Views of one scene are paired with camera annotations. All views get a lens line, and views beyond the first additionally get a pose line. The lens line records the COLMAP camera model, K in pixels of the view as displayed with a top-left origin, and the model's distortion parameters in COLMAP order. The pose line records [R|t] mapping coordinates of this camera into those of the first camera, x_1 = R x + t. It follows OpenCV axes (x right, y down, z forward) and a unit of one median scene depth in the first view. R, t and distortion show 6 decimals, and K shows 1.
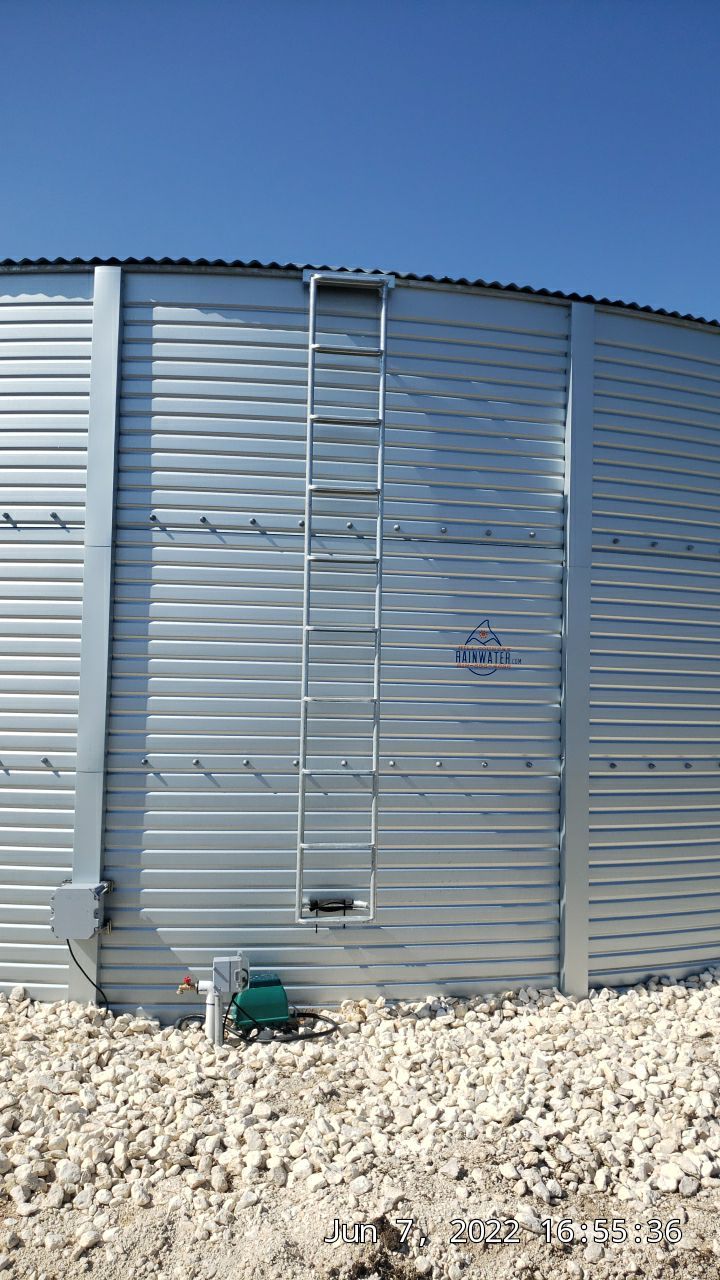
lens RADIAL K [[1019.3, 0, 363.0], [0, 1019.3, 634.2], [0, 0, 1]] dist [0.044088, 0.011098]
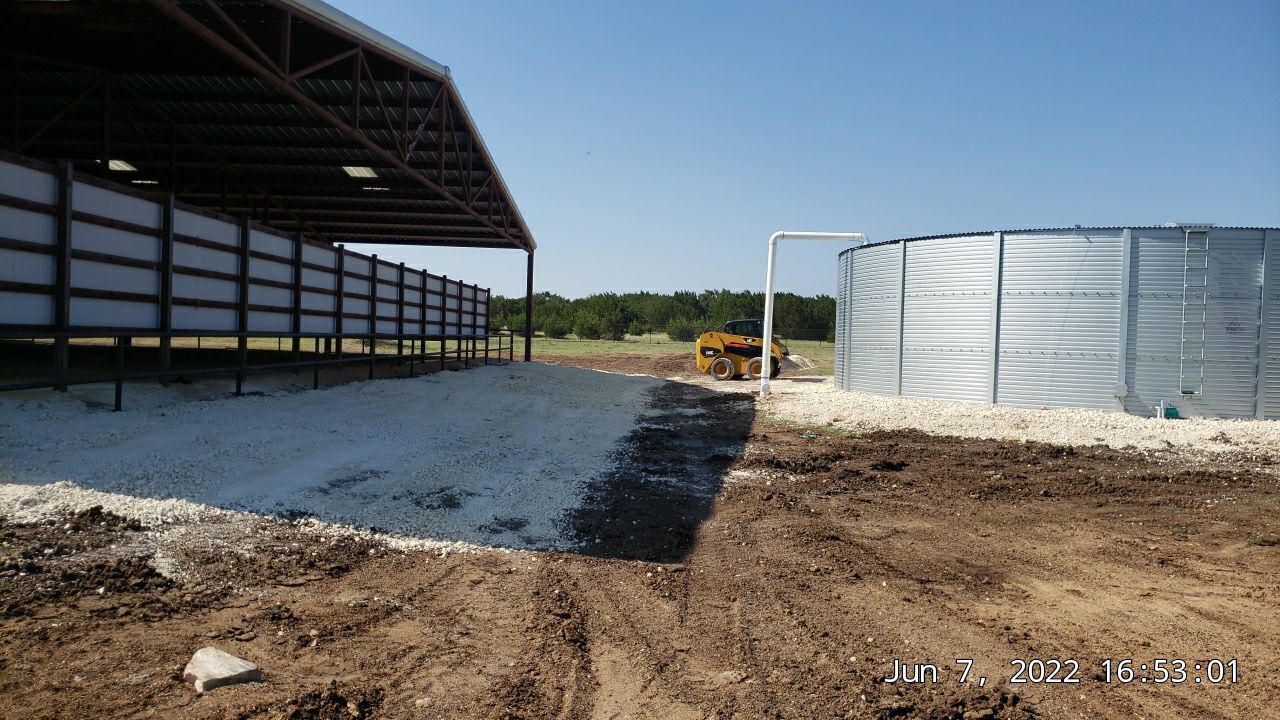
lens RADIAL K [[1019.3, 0, 642.0], [0, 1019.3, 348.4], [0, 0, 1]] dist [0.044088, 0.011098]
pose [[0.945943, 0.019400, -0.323752, -0.721669], [-0.002929, 0.998680, 0.051286, -0.097496], [0.324320, -0.047565, 0.944751, -3.362671]]
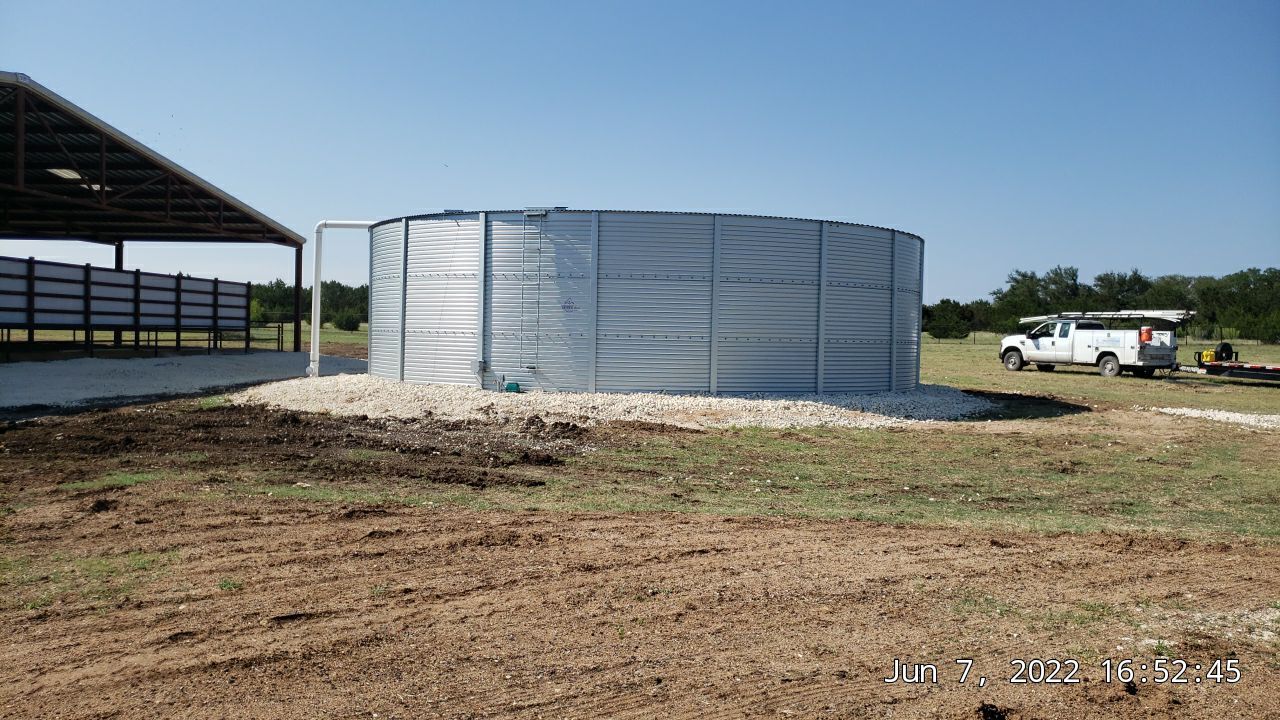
lens RADIAL K [[1019.3, 0, 642.5], [0, 1019.3, 359.5], [0, 0, 1]] dist [0.044088, 0.011098]
pose [[0.899518, 0.017879, -0.436517, 2.131316], [0.012601, 0.997685, 0.066830, -0.036174], [0.436702, -0.065616, 0.897210, -2.439473]]
